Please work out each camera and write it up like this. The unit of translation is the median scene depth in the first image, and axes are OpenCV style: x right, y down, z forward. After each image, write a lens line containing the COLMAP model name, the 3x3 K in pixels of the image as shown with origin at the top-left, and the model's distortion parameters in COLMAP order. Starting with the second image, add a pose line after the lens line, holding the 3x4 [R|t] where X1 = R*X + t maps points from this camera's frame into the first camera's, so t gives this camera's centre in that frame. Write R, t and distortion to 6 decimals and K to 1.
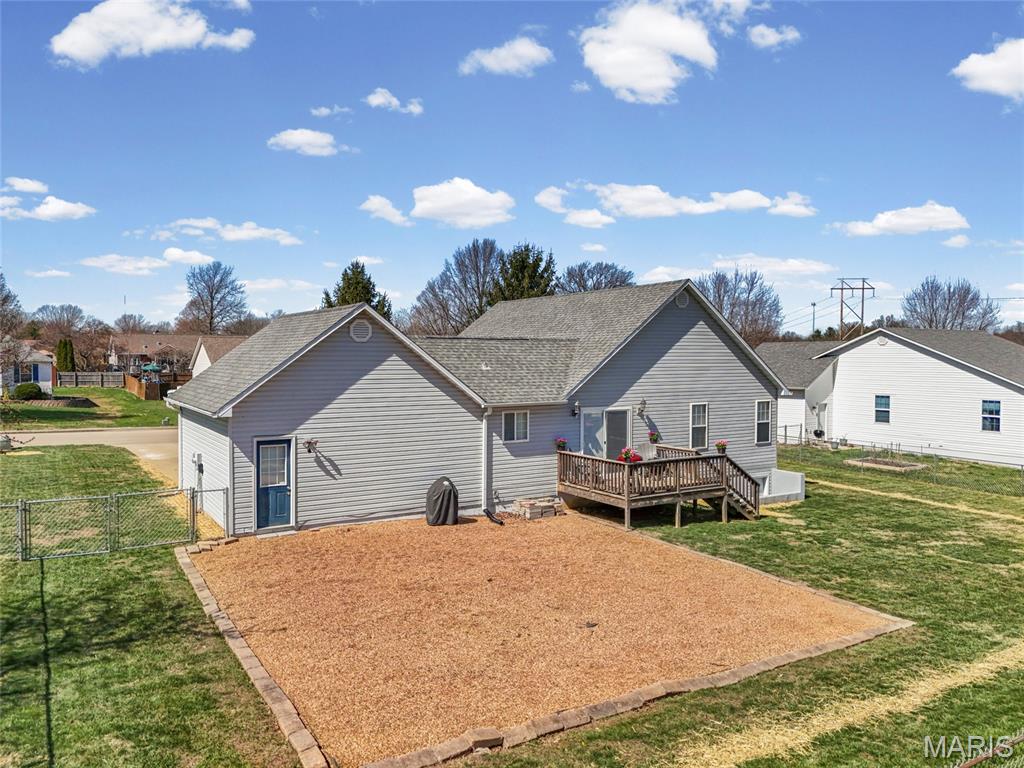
lens RADIAL K [[753.6, 0, 512.0], [0, 753.6, 384.0], [0, 0, 1]] dist [0.070663, -0.064253]
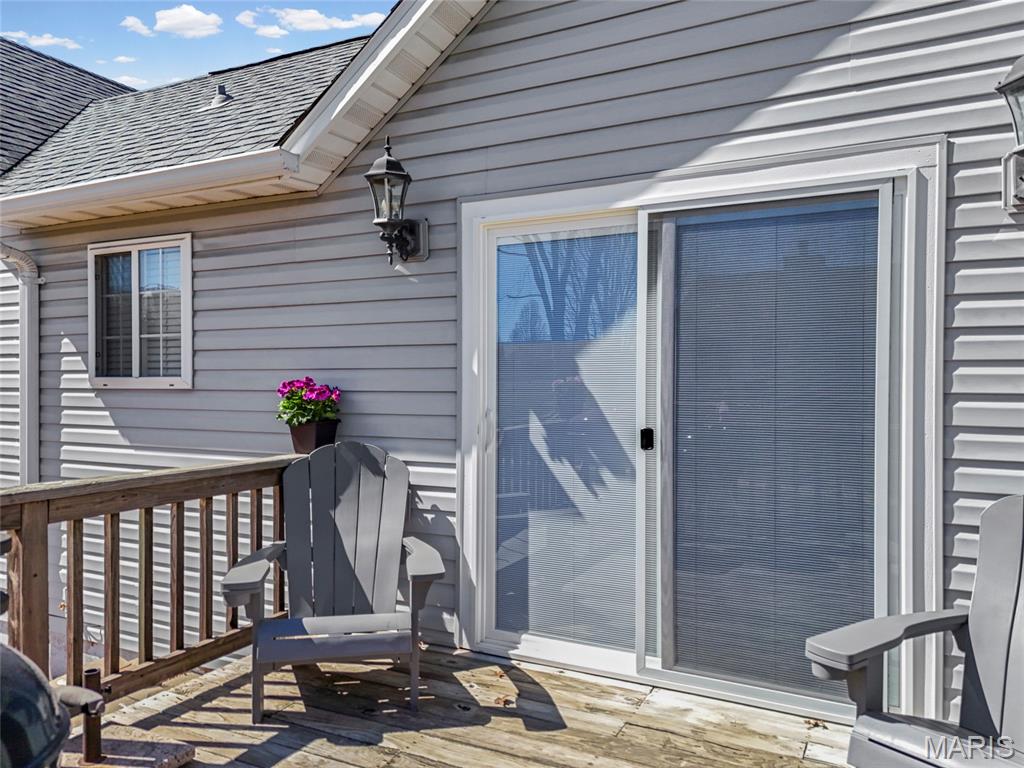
lens RADIAL K [[753.6, 0, 512.0], [0, 753.6, 384.0], [0, 0, 1]] dist [0.070663, -0.064253]
pose [[0.517453, 0.004139, -0.855702, 0.250720], [-0.033305, 0.999328, -0.015307, 0.076958], [0.855064, 0.036420, 0.517243, 0.986084]]
